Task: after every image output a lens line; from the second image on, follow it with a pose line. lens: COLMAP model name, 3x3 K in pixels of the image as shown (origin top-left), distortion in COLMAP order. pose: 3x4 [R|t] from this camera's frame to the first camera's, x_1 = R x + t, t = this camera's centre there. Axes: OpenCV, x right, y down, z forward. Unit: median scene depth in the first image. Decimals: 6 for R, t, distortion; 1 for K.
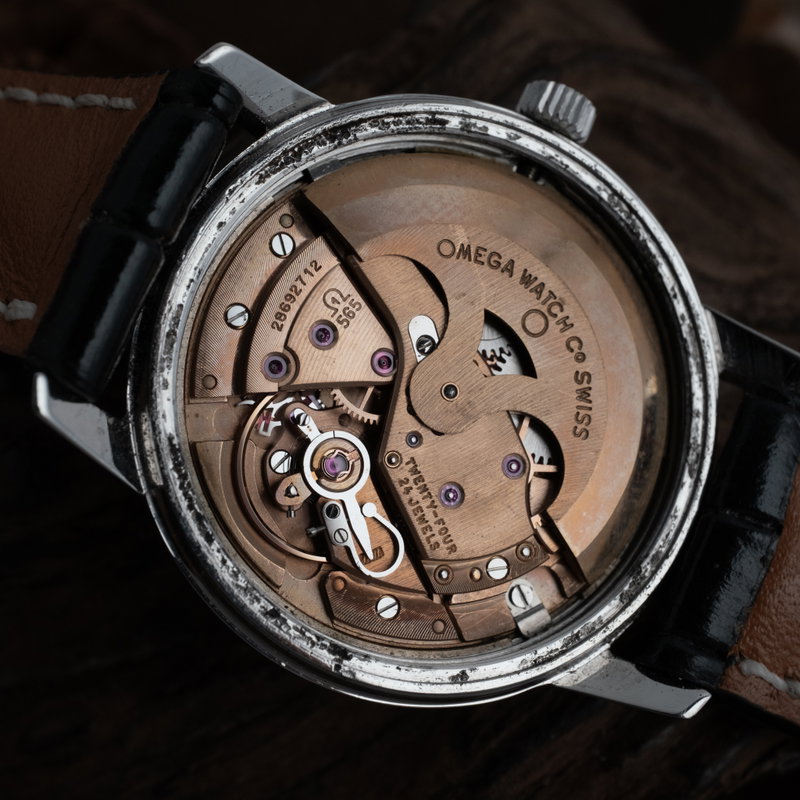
lens RADIAL K [[1468.6, 0, 403.5], [0, 1468.6, 394.6], [0, 0, 1]] dist [0.045417, 0.000000]
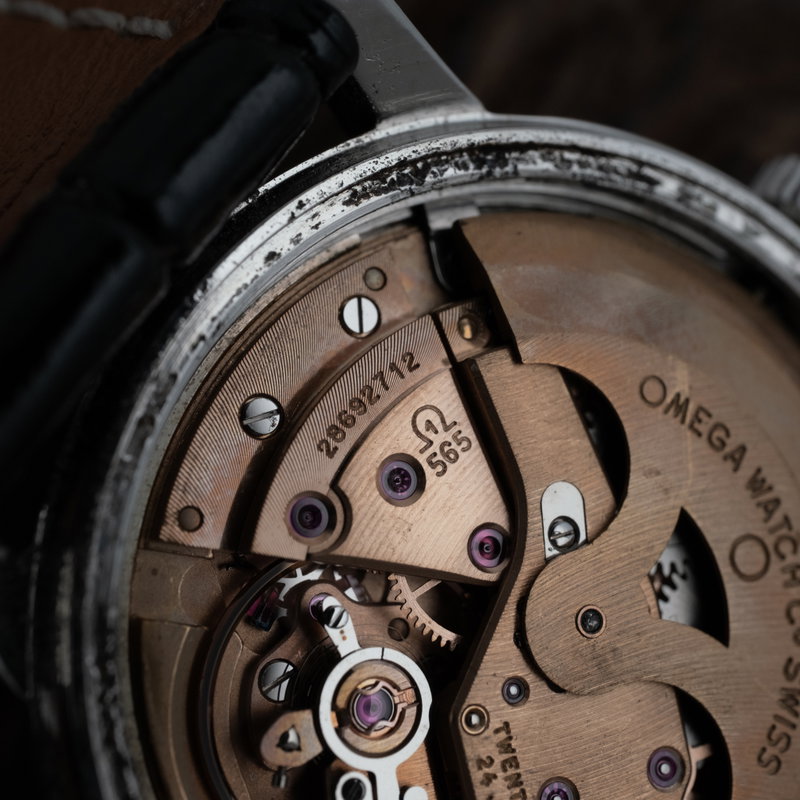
lens RADIAL K [[1468.6, 0, 392.6], [0, 1468.6, 402.5], [0, 0, 1]] dist [0.045417, 0.000000]
pose [[0.976312, 0.213959, 0.032206, -0.082399], [-0.209603, 0.972178, -0.104577, -0.008979], [-0.053685, 0.095349, 0.993995, 0.420216]]
